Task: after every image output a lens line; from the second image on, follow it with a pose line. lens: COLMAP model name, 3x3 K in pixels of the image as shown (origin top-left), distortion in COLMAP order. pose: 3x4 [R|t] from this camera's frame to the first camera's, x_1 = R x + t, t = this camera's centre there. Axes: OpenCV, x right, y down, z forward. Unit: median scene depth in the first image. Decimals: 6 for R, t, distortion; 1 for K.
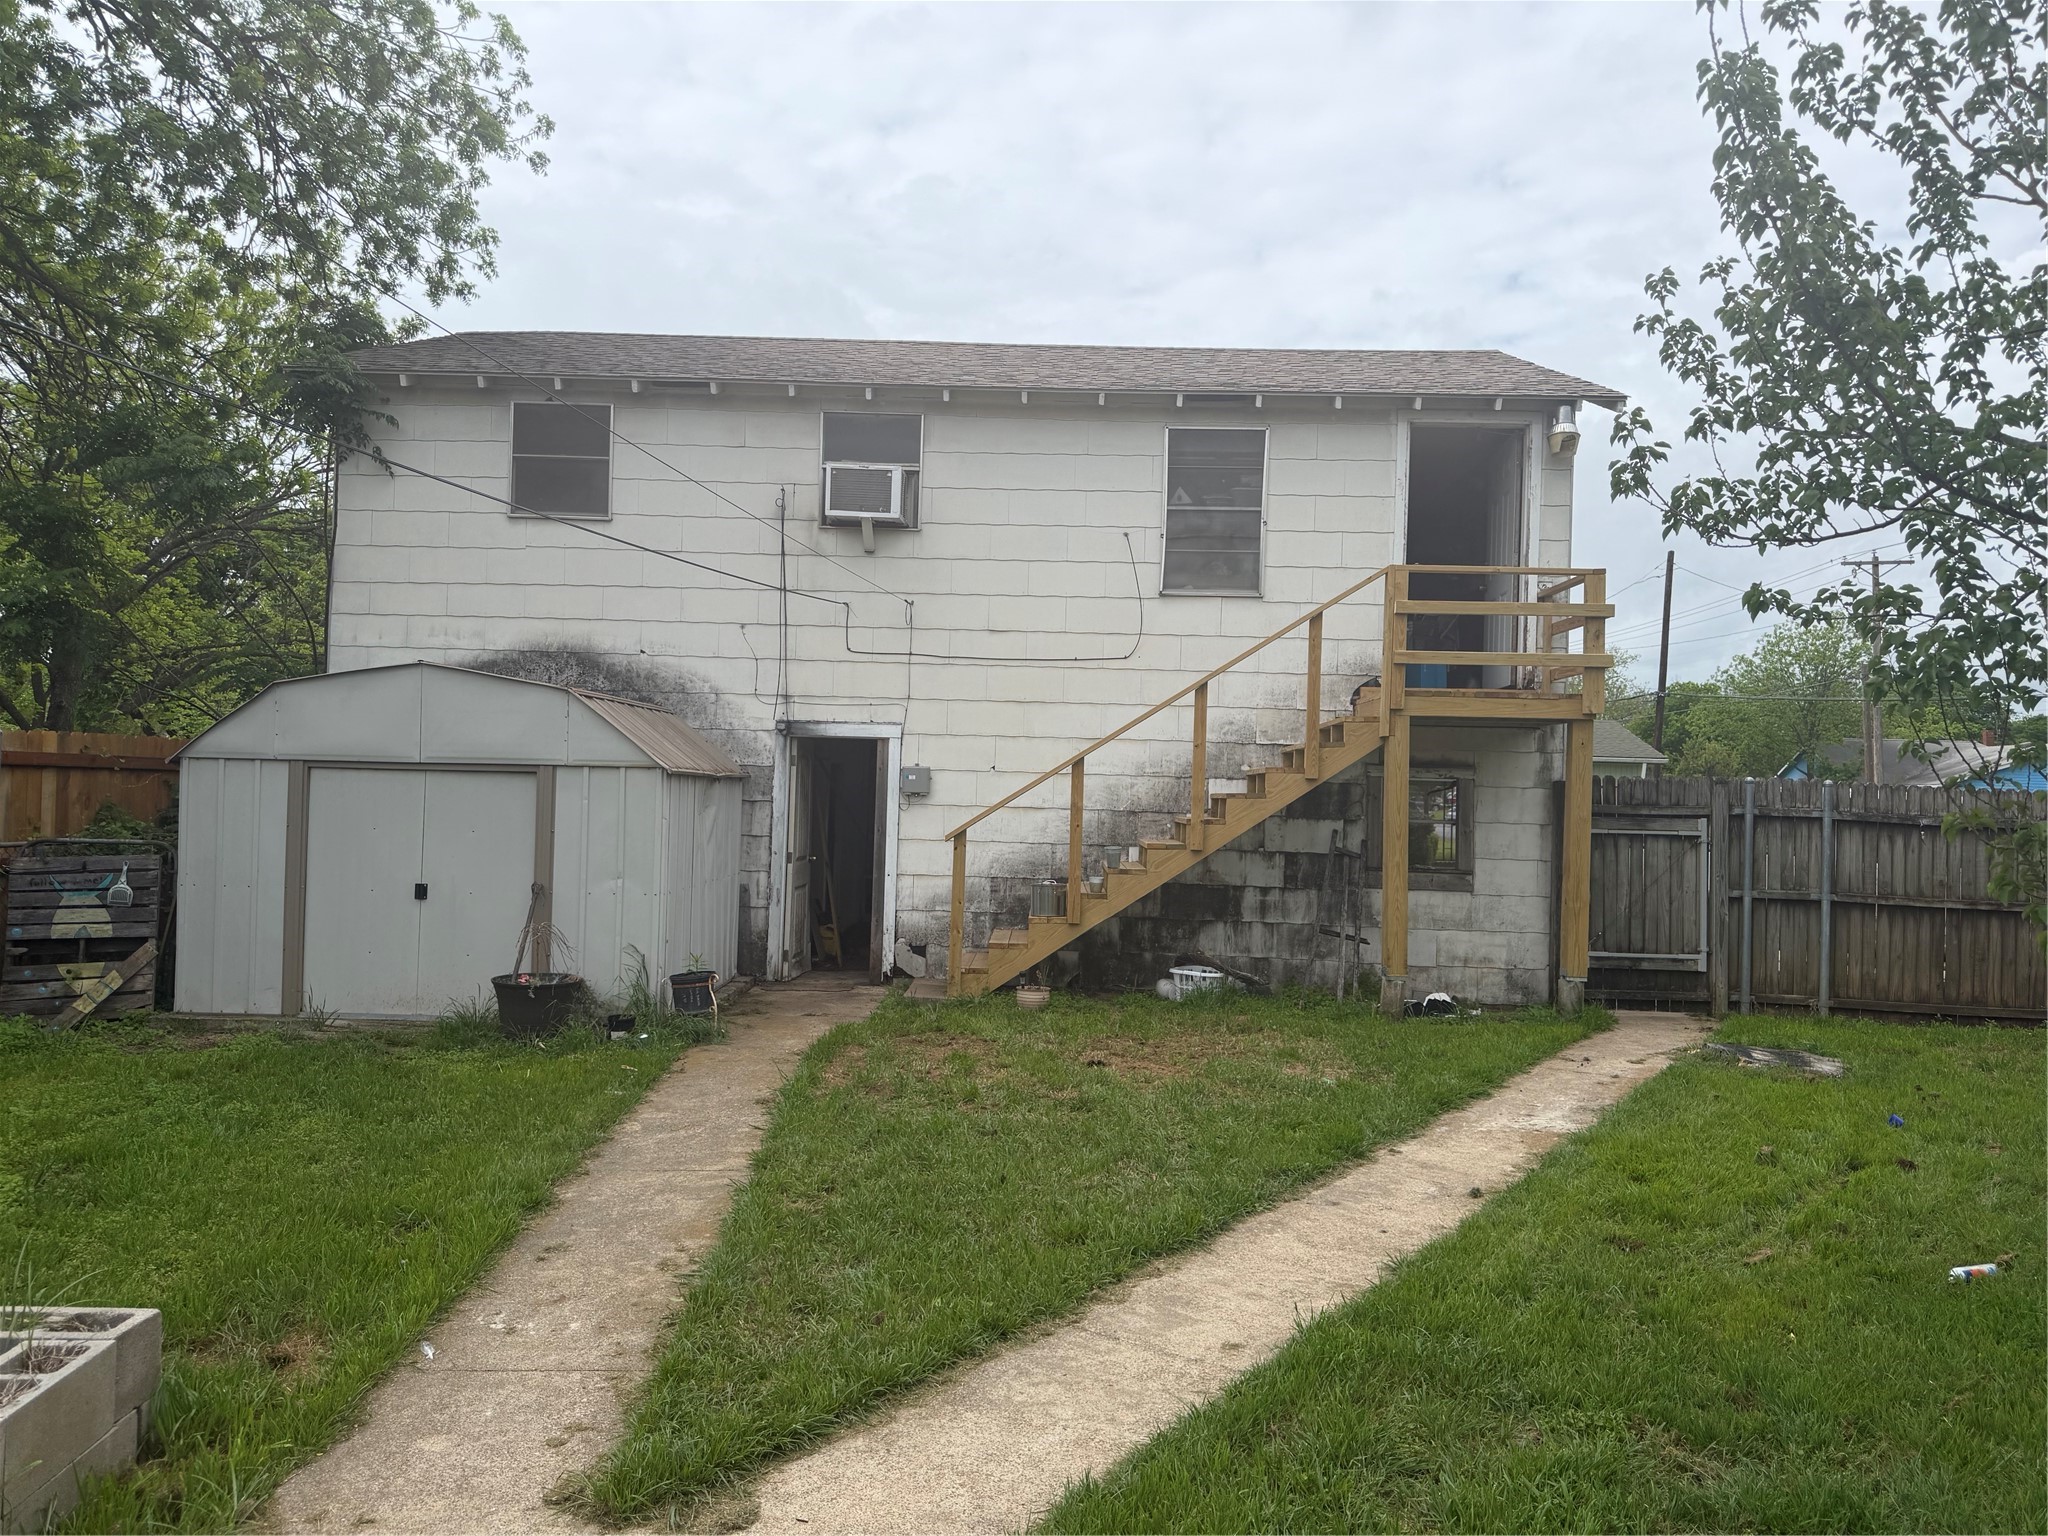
lens RADIAL K [[1359.7, 0, 1024.0], [0, 1359.7, 768.0], [0, 0, 1]] dist [0.118723, -0.172992]
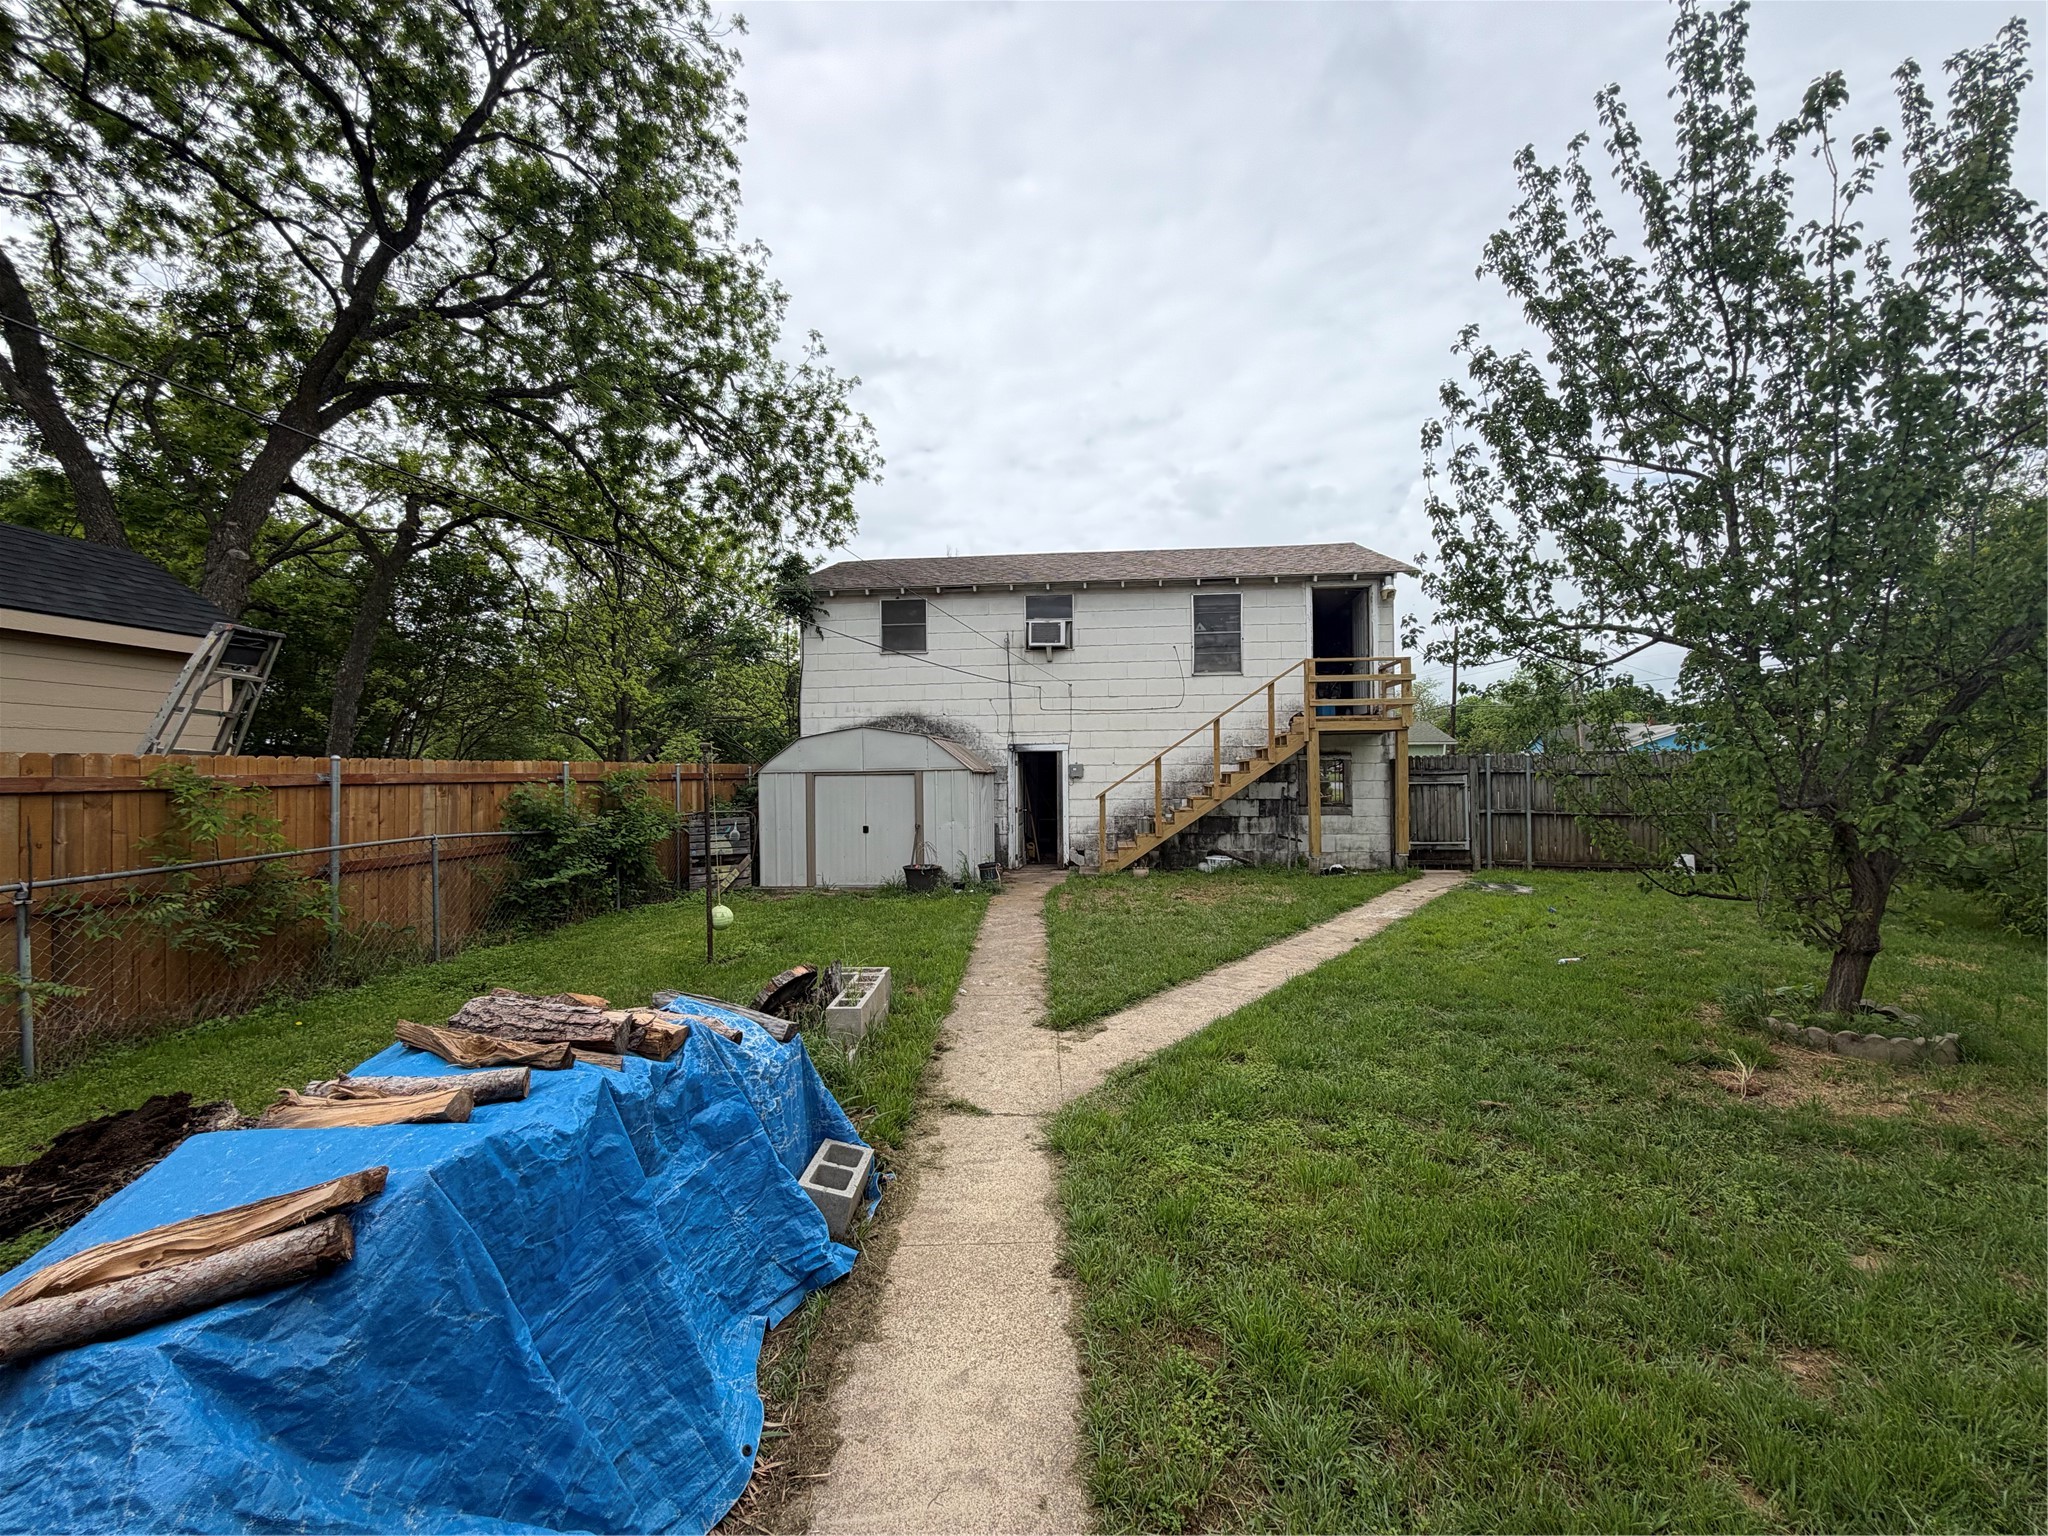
lens RADIAL K [[821.7, 0, 1024.0], [0, 821.7, 768.0], [0, 0, 1]] dist [0.002428, 0.000358]
pose [[0.997384, -0.037605, -0.061739, -0.083290], [0.038285, 0.999218, 0.009864, -0.010349], [0.061320, -0.012202, 0.998044, -0.253099]]
